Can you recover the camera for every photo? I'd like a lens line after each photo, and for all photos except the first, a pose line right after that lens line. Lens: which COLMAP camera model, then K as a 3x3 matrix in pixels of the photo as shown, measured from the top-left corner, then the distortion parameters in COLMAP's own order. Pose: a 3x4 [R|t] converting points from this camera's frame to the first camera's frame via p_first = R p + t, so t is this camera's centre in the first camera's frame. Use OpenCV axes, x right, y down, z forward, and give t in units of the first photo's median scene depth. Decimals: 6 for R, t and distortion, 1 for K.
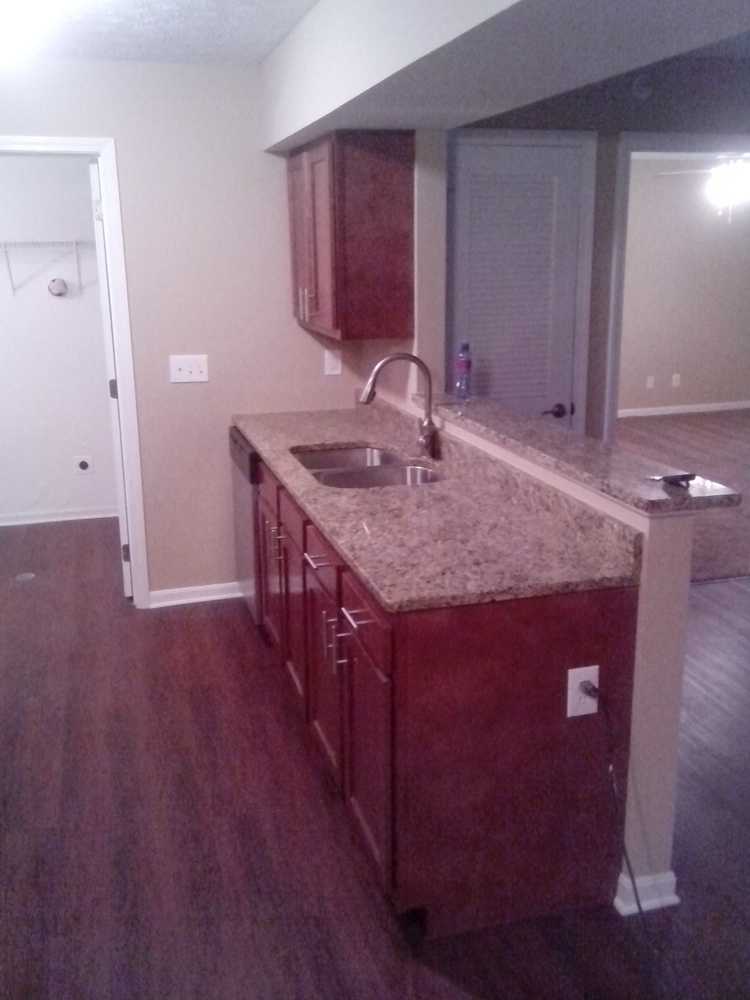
lens RADIAL K [[971.2, 0, 380.4], [0, 971.2, 496.6], [0, 0, 1]] dist [0.130961, -0.262628]
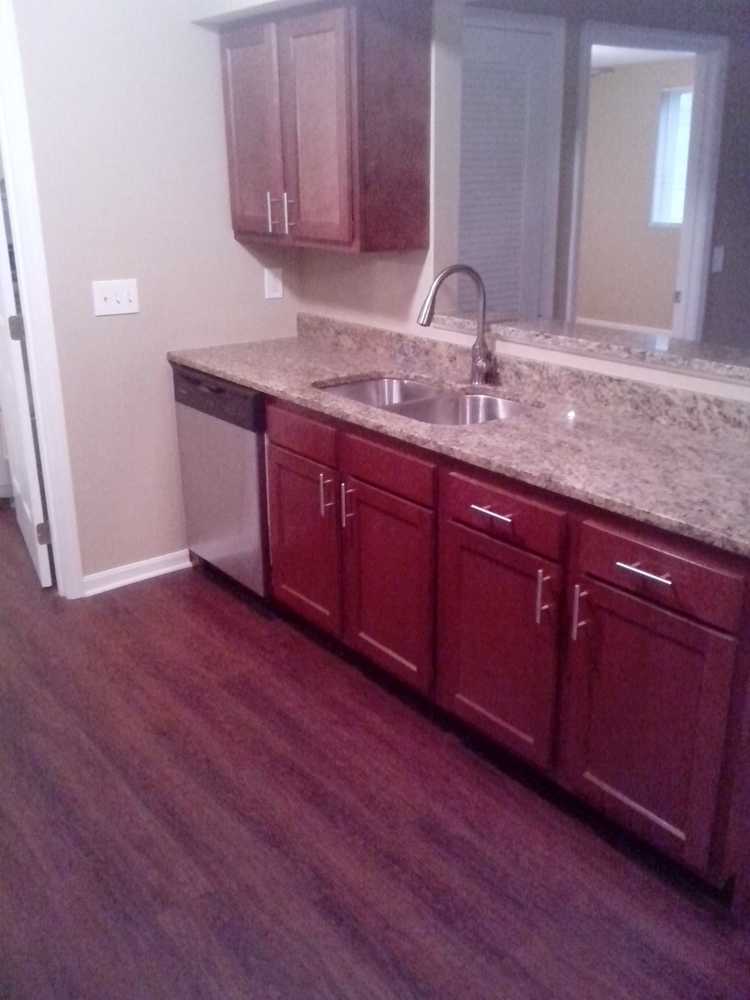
lens RADIAL K [[971.2, 0, 380.4], [0, 971.2, 496.6], [0, 0, 1]] dist [0.130961, -0.262628]
pose [[0.927585, -0.118224, 0.354414, -0.337640], [0.090969, 0.991533, 0.092664, -0.026176], [-0.362368, -0.053713, 0.930486, 0.178818]]
